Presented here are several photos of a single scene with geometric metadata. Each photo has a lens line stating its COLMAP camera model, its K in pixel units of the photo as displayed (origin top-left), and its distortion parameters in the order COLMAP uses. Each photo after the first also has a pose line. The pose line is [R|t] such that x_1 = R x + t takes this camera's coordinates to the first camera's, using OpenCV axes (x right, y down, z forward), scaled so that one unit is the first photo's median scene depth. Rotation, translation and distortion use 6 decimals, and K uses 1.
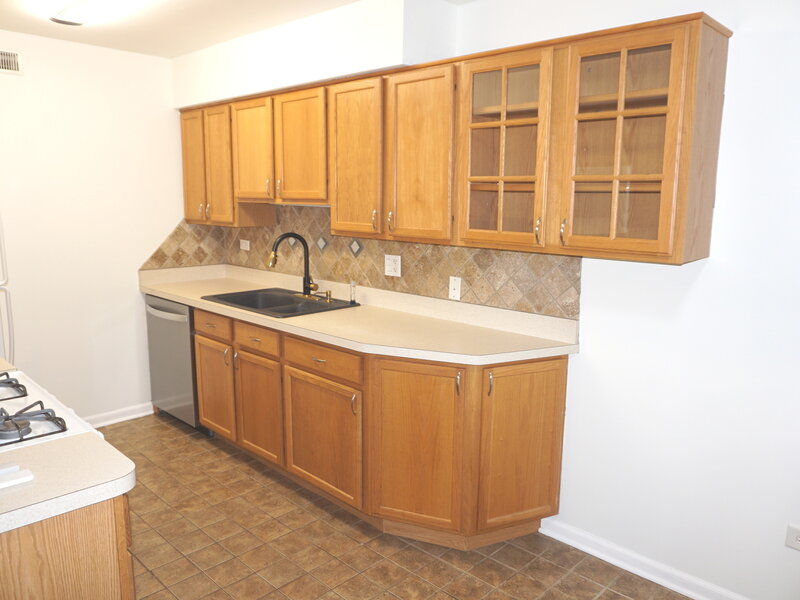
lens RADIAL K [[606.6, 0, 399.5], [0, 606.6, 305.1], [0, 0, 1]] dist [-0.059698, 0.045415]
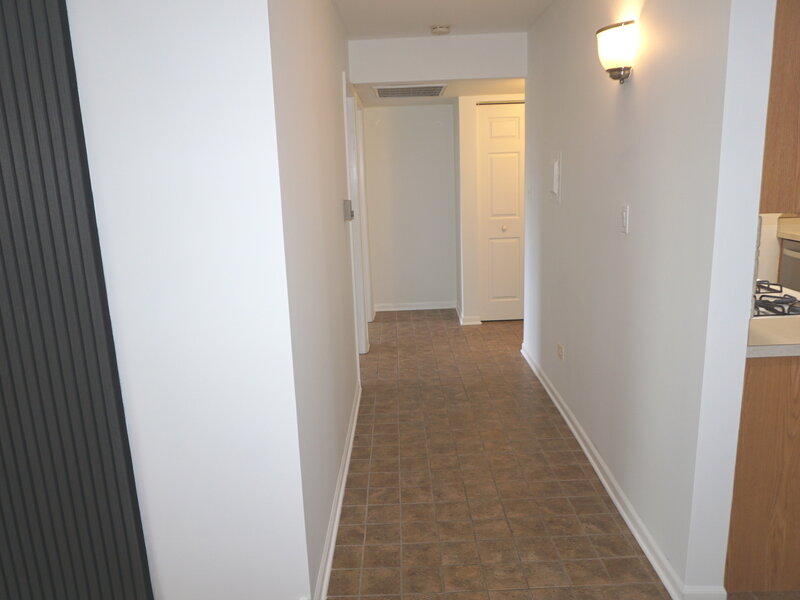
lens RADIAL K [[606.6, 0, 399.5], [0, 606.6, 305.1], [0, 0, 1]] dist [-0.059698, 0.045415]
pose [[0.692855, 0.118256, -0.711314, -0.139059], [-0.073561, 0.992906, 0.093418, 0.067521], [0.717315, -0.012400, 0.696639, -0.368317]]
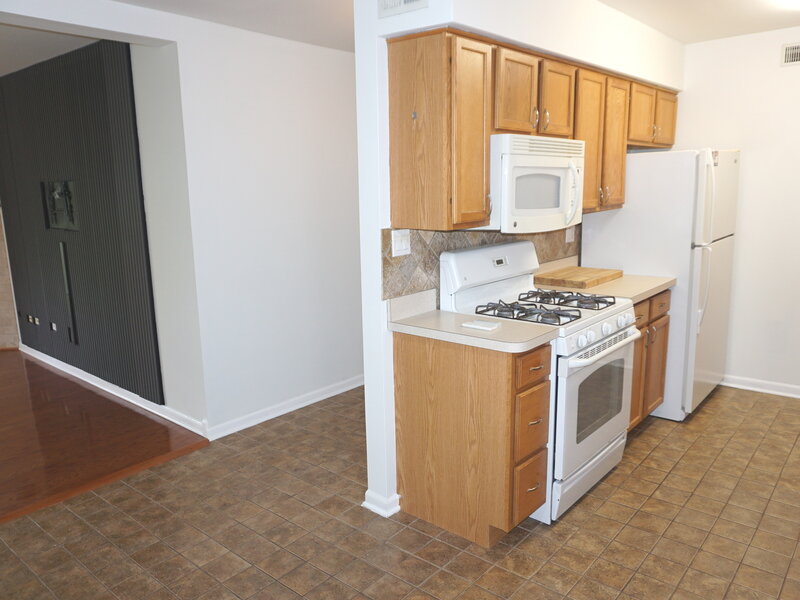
lens RADIAL K [[606.6, 0, 399.5], [0, 606.6, 305.1], [0, 0, 1]] dist [-0.059698, 0.045415]
pose [[0.063511, 0.183512, -0.980964, 0.480865], [-0.146374, 0.974031, 0.172739, -0.028045], [0.987189, 0.132617, 0.088723, 0.205724]]
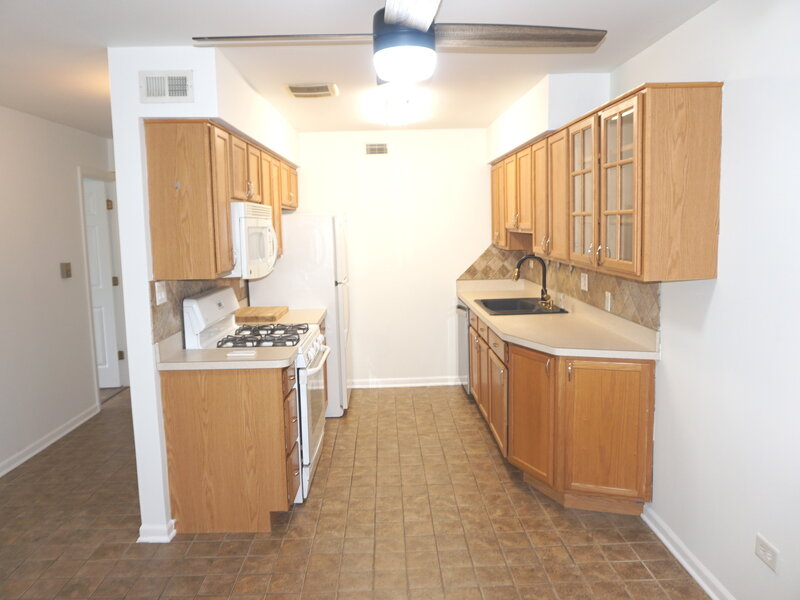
lens RADIAL K [[606.6, 0, 399.5], [0, 606.6, 305.1], [0, 0, 1]] dist [-0.059698, 0.045415]
pose [[0.714376, 0.065688, -0.696673, 0.575429], [-0.091579, 0.995798, -0.000013, 0.016067], [0.693744, 0.063810, 0.717389, -0.138132]]
